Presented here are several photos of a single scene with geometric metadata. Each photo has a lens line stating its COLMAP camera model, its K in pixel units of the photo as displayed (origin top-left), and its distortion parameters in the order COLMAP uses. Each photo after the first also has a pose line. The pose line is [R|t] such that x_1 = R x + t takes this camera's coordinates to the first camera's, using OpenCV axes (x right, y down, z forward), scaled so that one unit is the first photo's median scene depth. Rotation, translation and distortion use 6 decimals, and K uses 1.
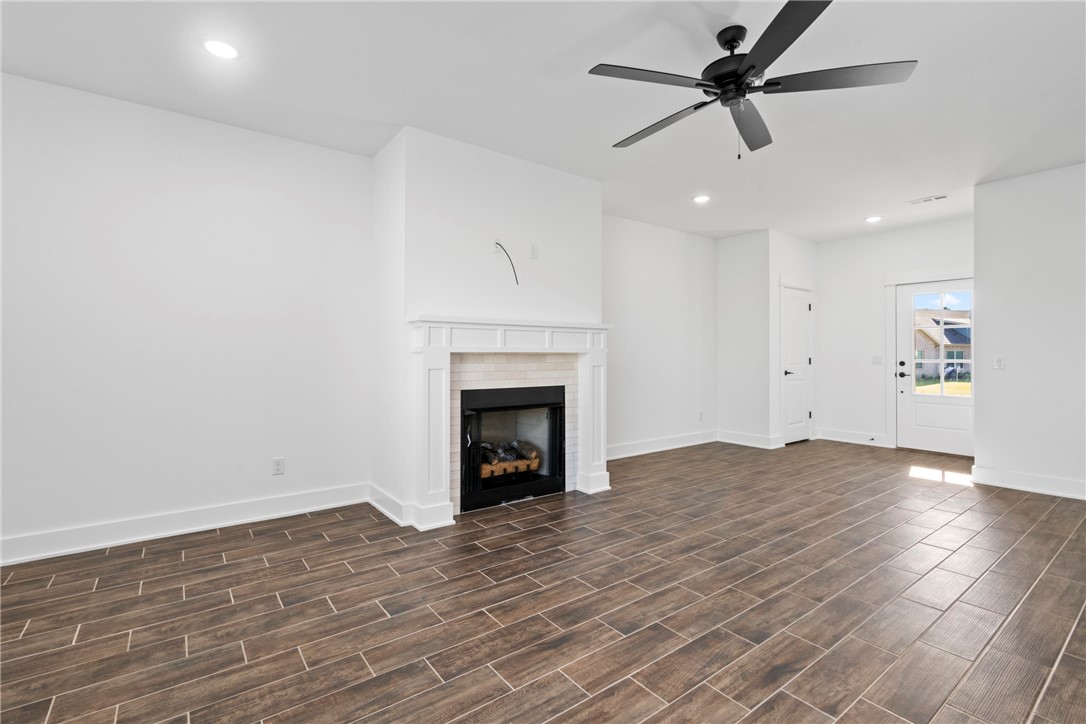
lens RADIAL K [[498.2, 0, 545.4], [0, 498.2, 349.6], [0, 0, 1]] dist [0.005920, -0.000034]
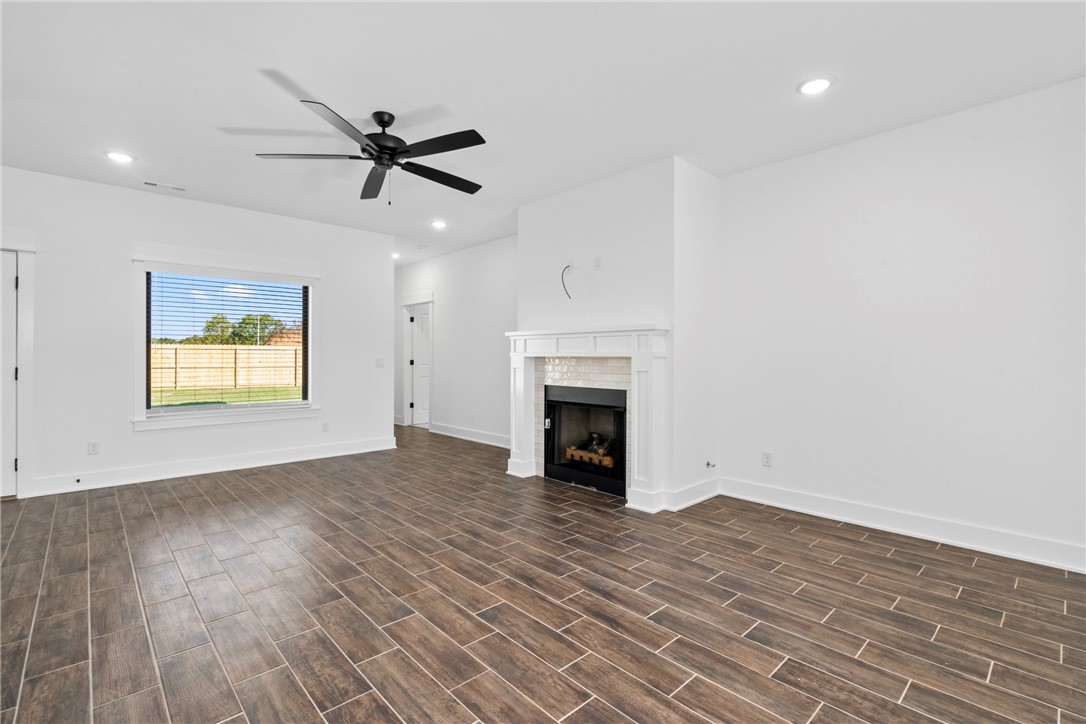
lens RADIAL K [[493.7, 0, 542.1], [0, 493.7, 357.3], [0, 0, 1]] dist [-0.012490, 0.000165]
pose [[0.102736, -0.002018, -0.994707, 1.085409], [0.006842, 0.999976, -0.001322, 0.008584], [0.994685, -0.006670, 0.102748, 0.812223]]
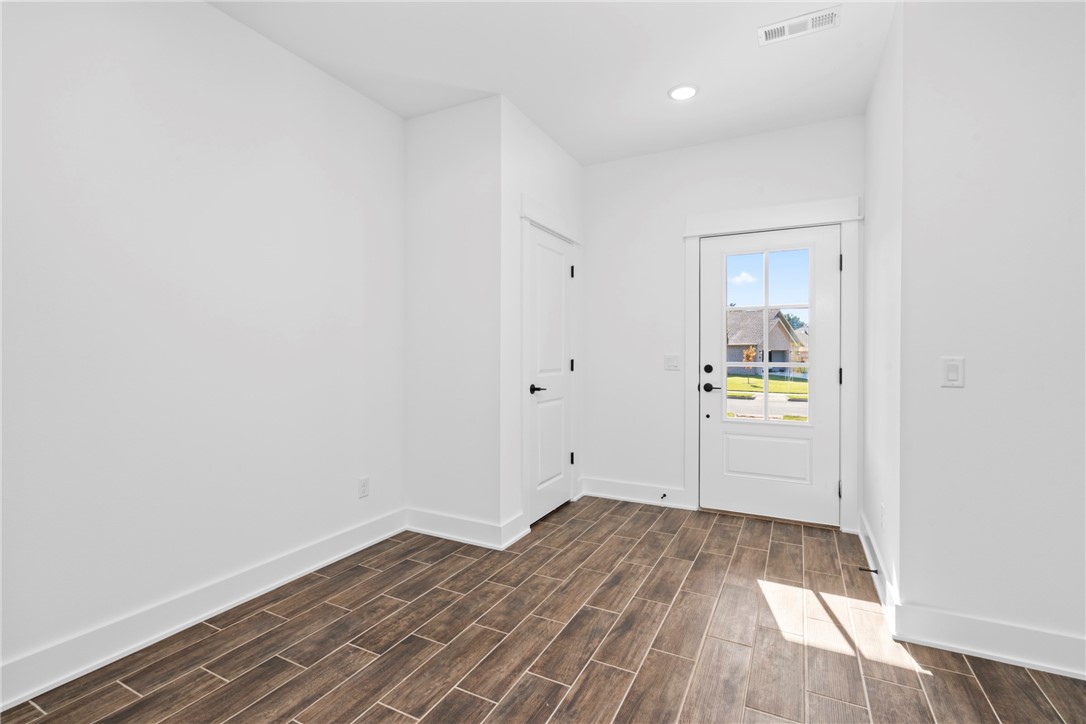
lens RADIAL K [[498.5, 0, 538.1], [0, 498.5, 354.1], [0, 0, 1]] dist [-0.001669, 0.000127]
pose [[0.897885, 0.003043, 0.440220, 0.428391], [-0.007960, 0.999925, 0.009325, 0.010320], [-0.440158, -0.011877, 0.897842, 0.885849]]
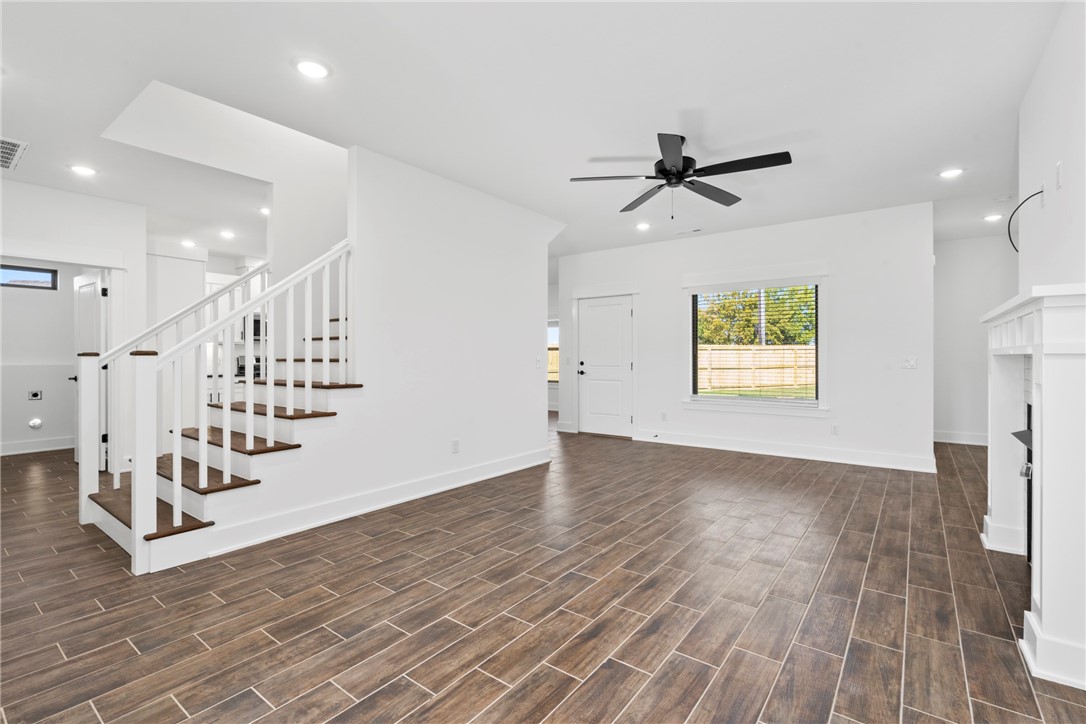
lens RADIAL K [[493.7, 0, 542.1], [0, 493.7, 357.3], [0, 0, 1]] dist [-0.012490, 0.000165]
pose [[-0.963230, -0.001857, -0.268672, 0.725096], [-0.000285, 0.999983, -0.005890, 0.012574], [0.268678, -0.005597, -0.963214, 1.453484]]
